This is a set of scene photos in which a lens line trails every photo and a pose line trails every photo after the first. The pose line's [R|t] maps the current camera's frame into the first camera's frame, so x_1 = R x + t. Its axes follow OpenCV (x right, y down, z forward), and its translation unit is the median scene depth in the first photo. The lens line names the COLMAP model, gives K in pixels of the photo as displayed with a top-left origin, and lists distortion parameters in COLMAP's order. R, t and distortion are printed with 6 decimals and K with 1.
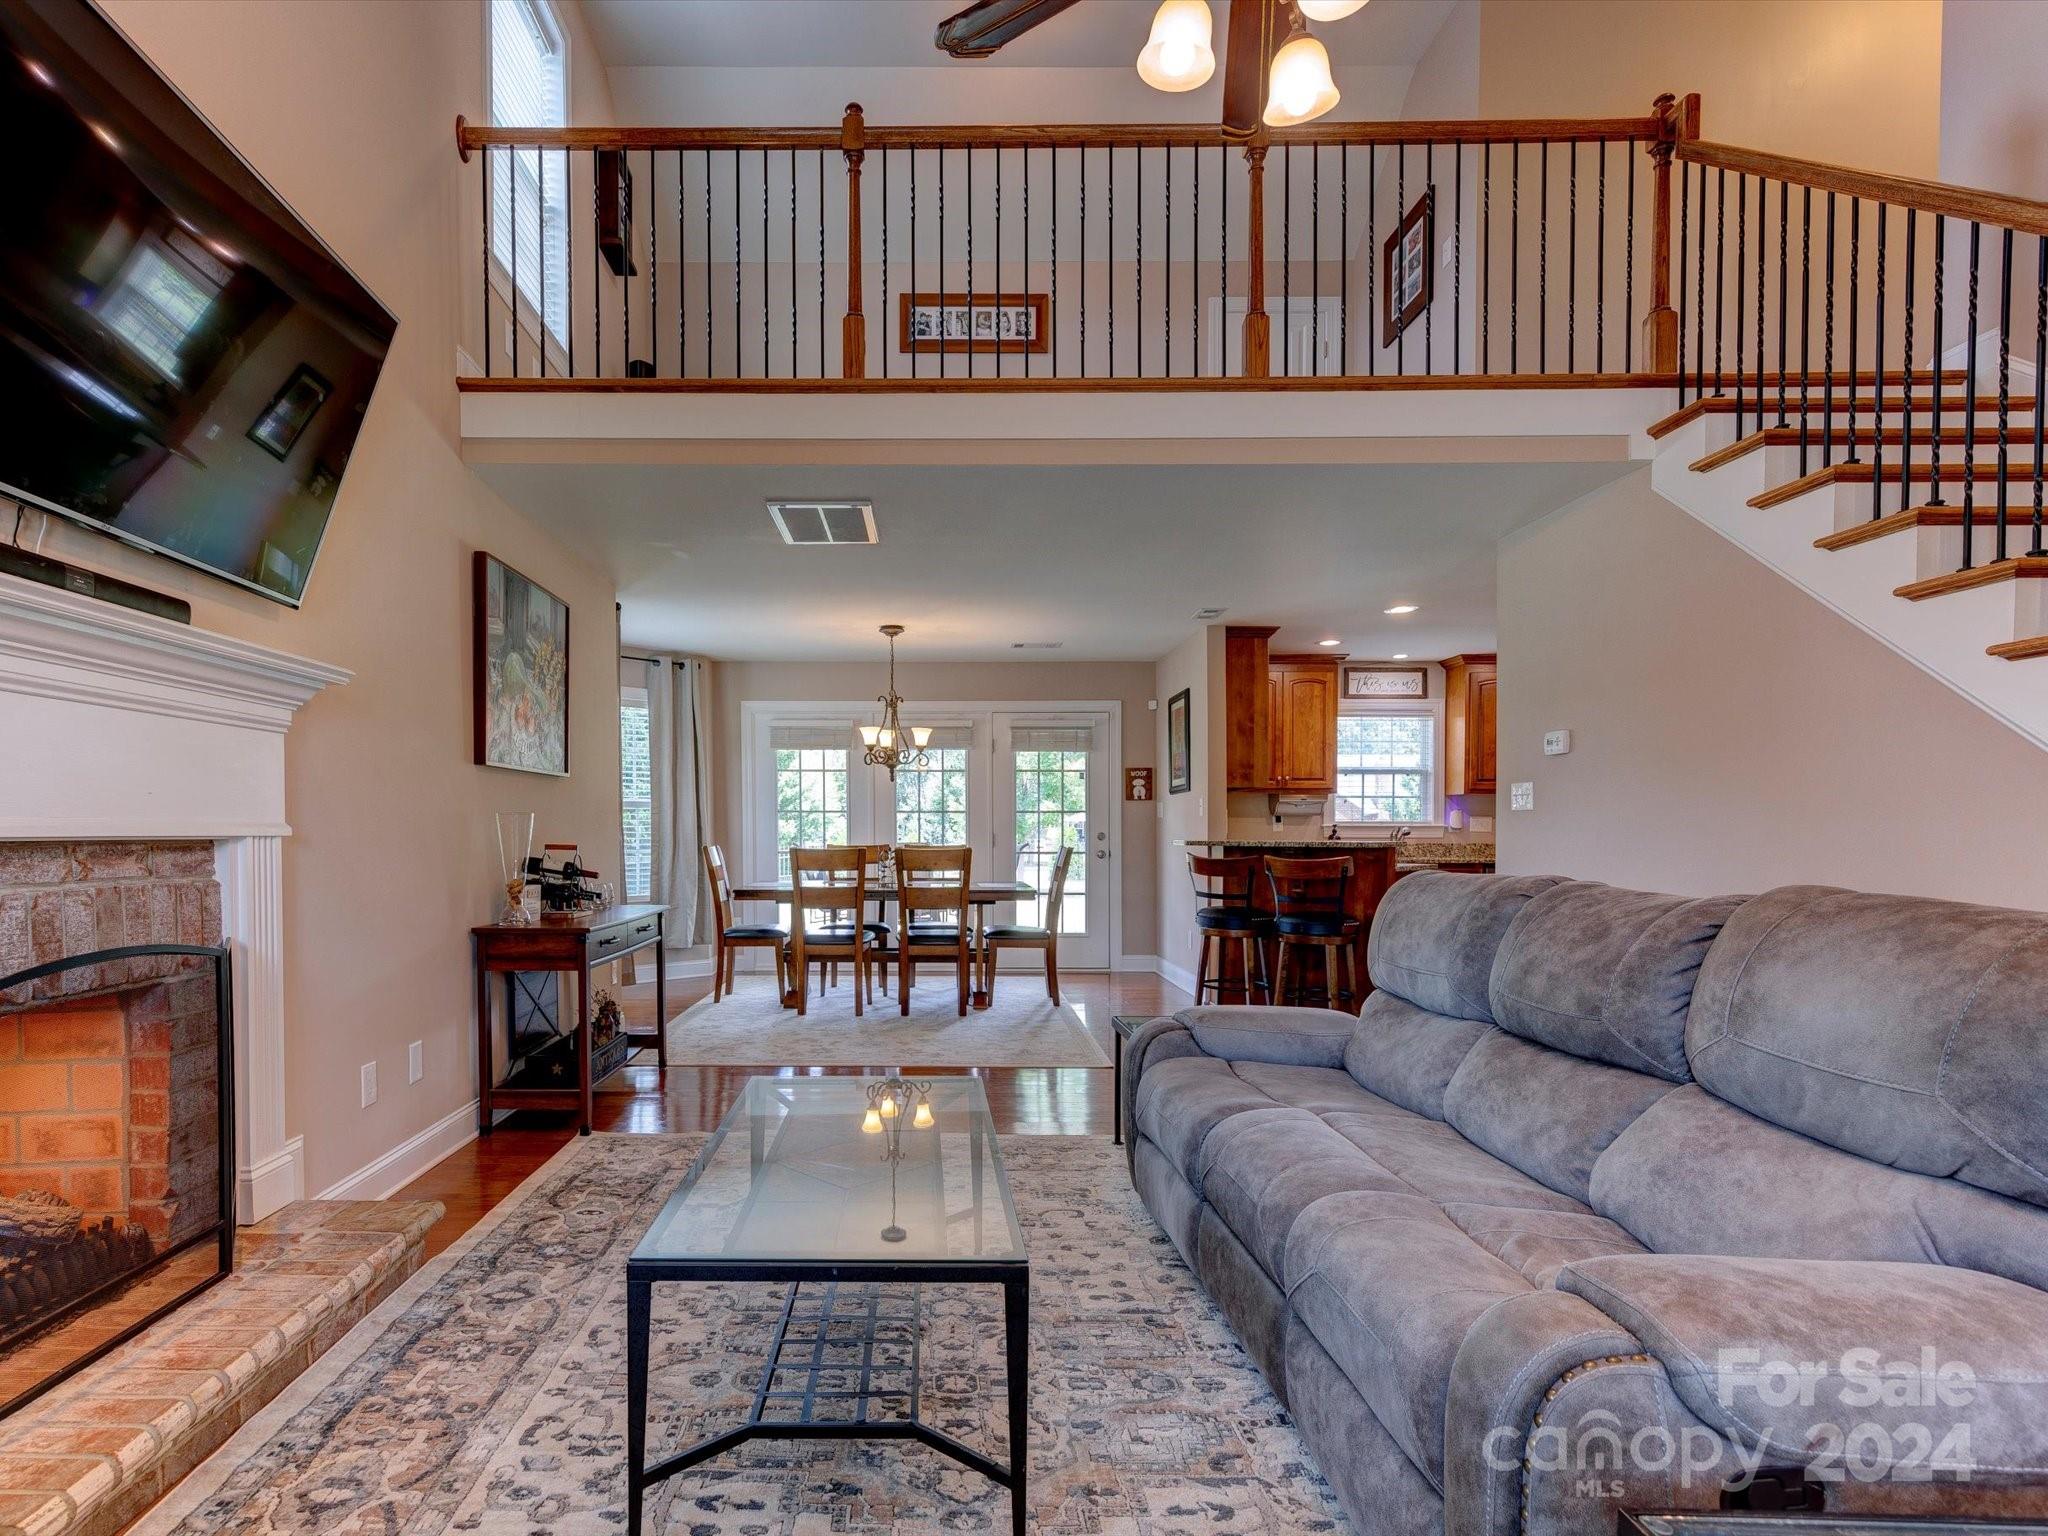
lens RADIAL K [[1063.2, 0, 928.3], [0, 1063.2, 855.6], [0, 0, 1]] dist [-0.003290, -0.000265]
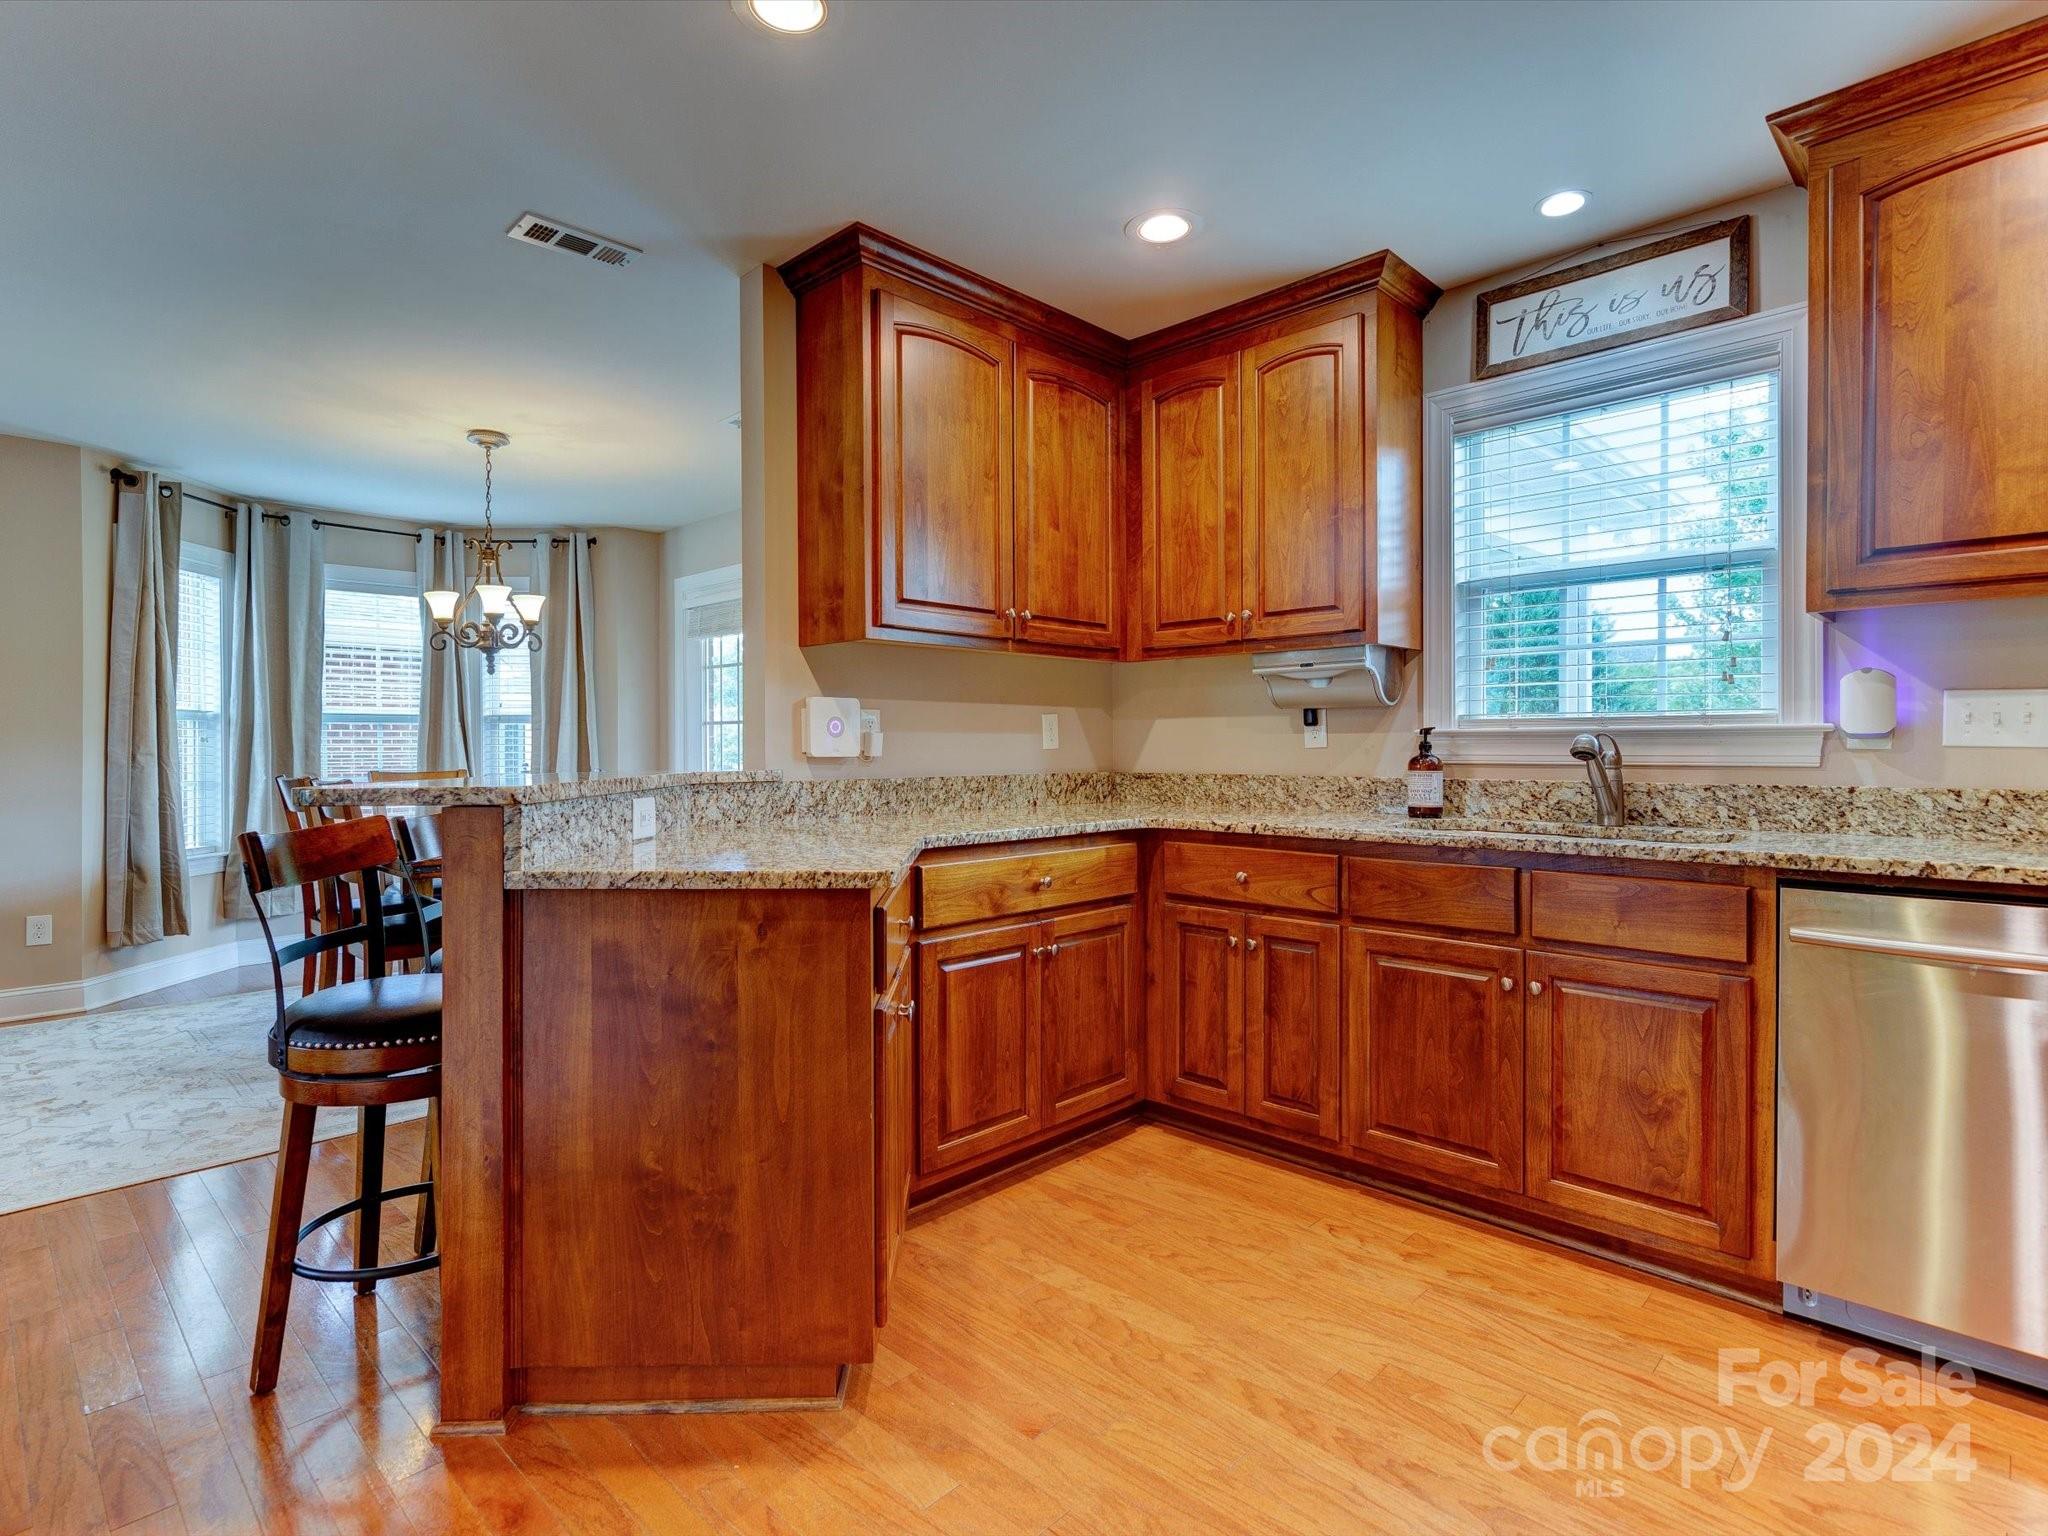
lens RADIAL K [[1028.2, 0, 1011.3], [0, 1028.2, 756.0], [0, 0, 1]] dist [-0.000987, 0.004108]
pose [[0.719985, 0.003056, -0.693983, 0.677912], [-0.010892, 0.999917, -0.006897, -0.020134], [0.693904, 0.012524, 0.719958, 0.831269]]
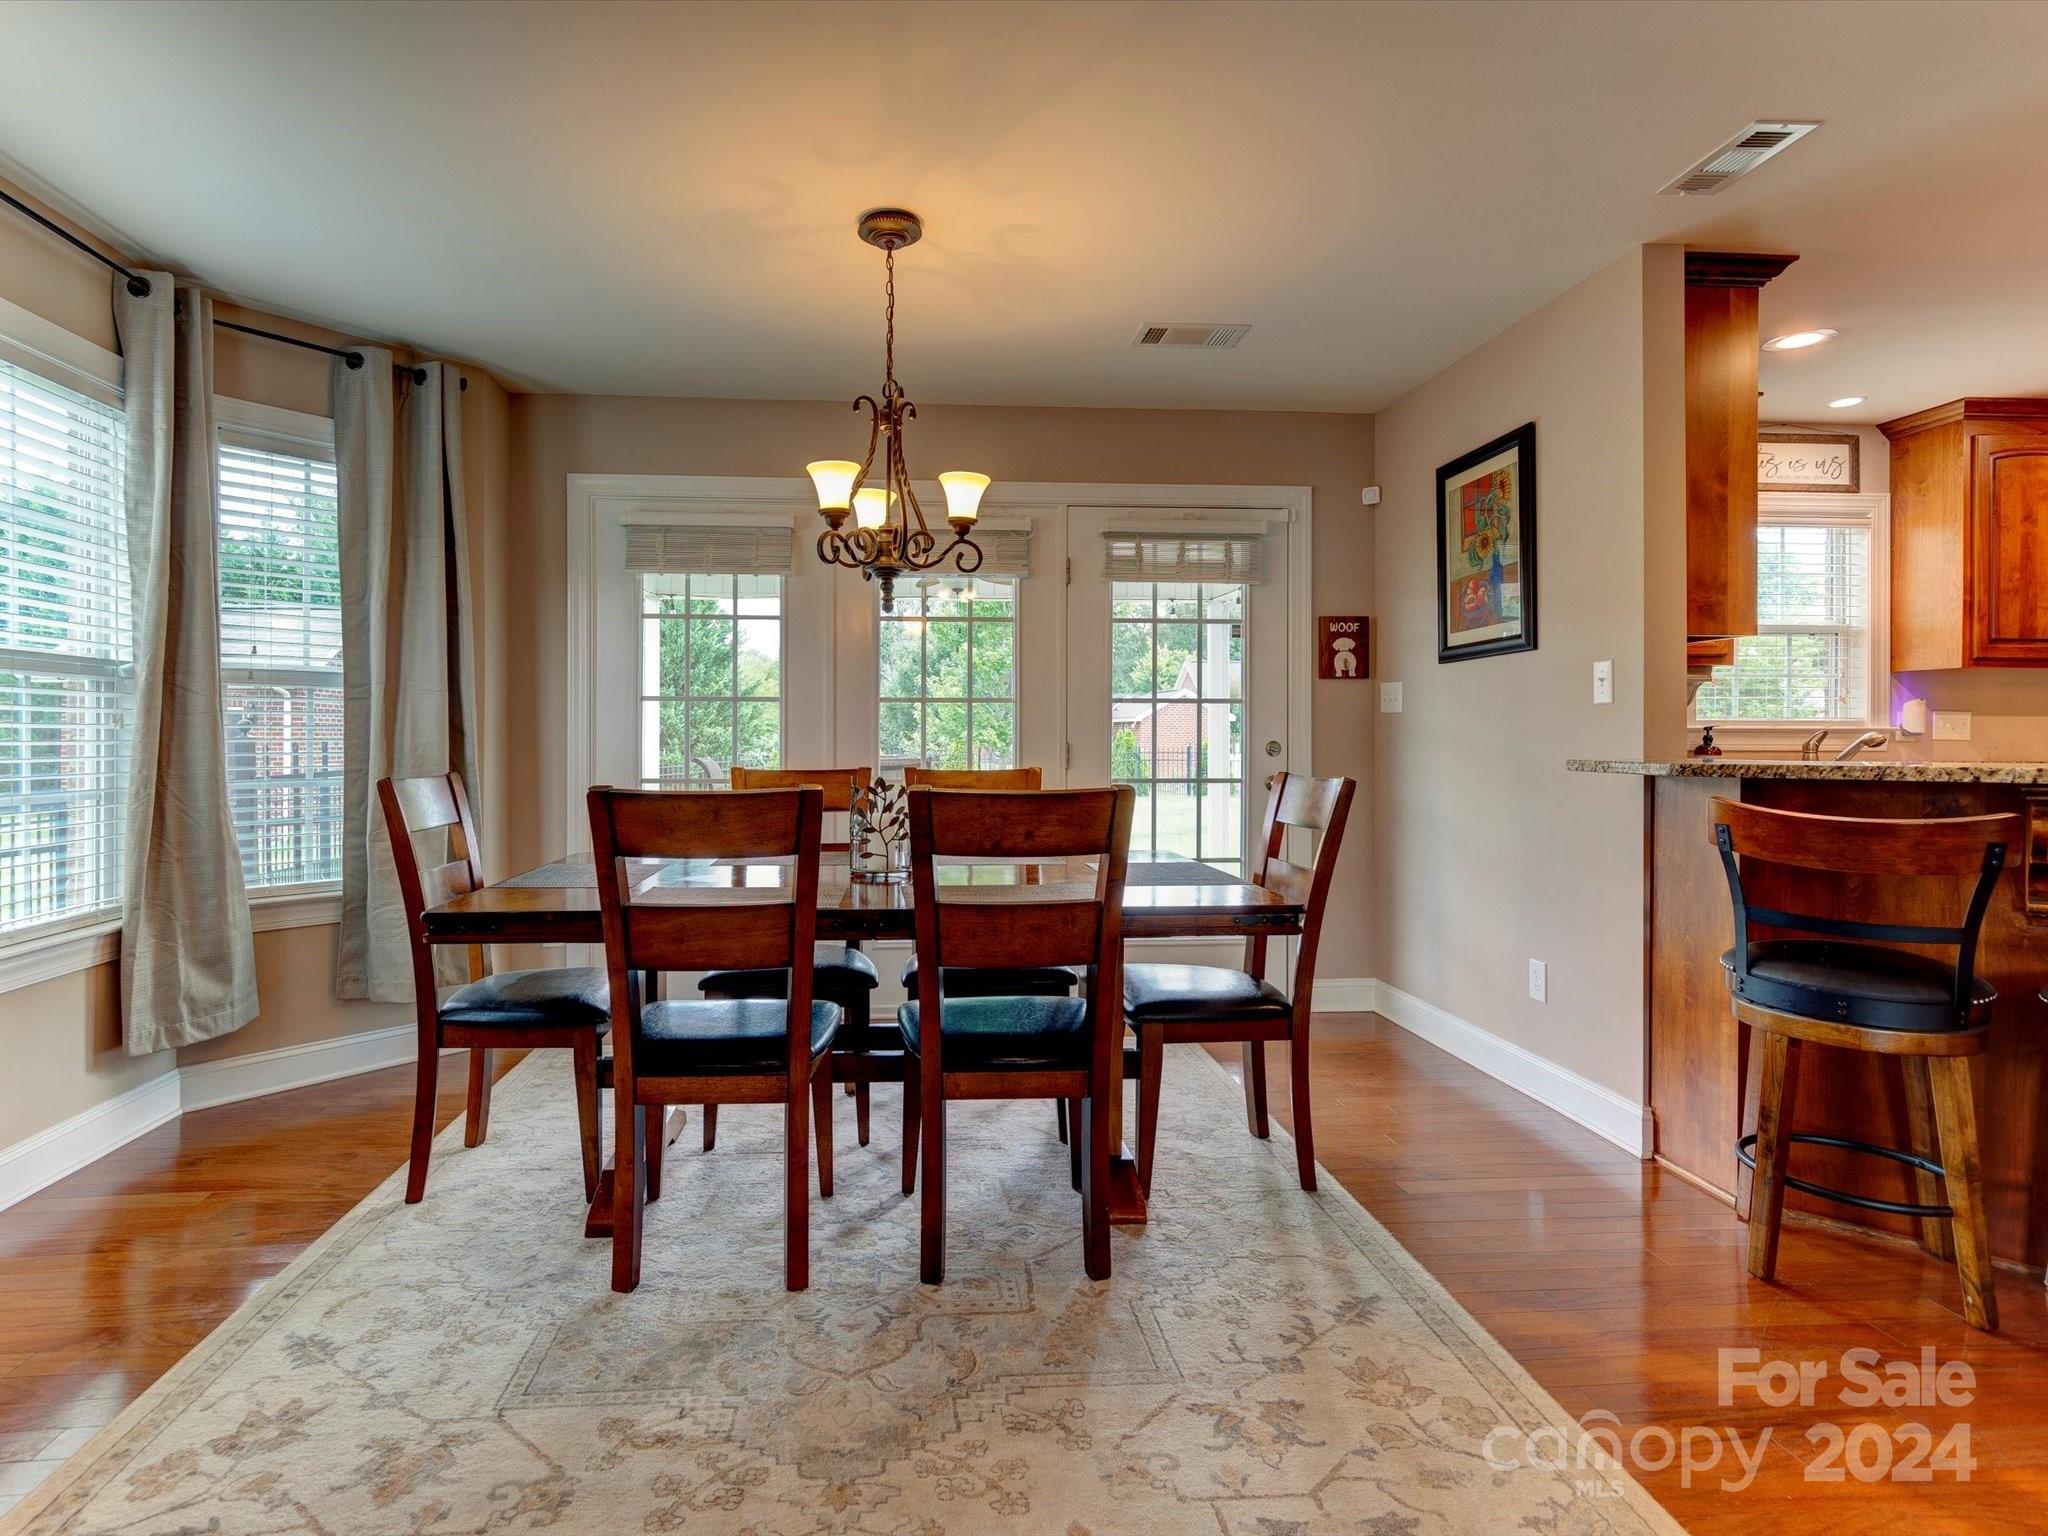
lens RADIAL K [[1050.7, 0, 952.4], [0, 1050.7, 733.1], [0, 0, 1]] dist [0.001301, 0.001870]
pose [[0.997485, 0.002355, 0.070837, -0.040157], [-0.000410, 0.999623, -0.027467, -0.014466], [-0.070875, 0.027369, 0.997110, 0.655862]]
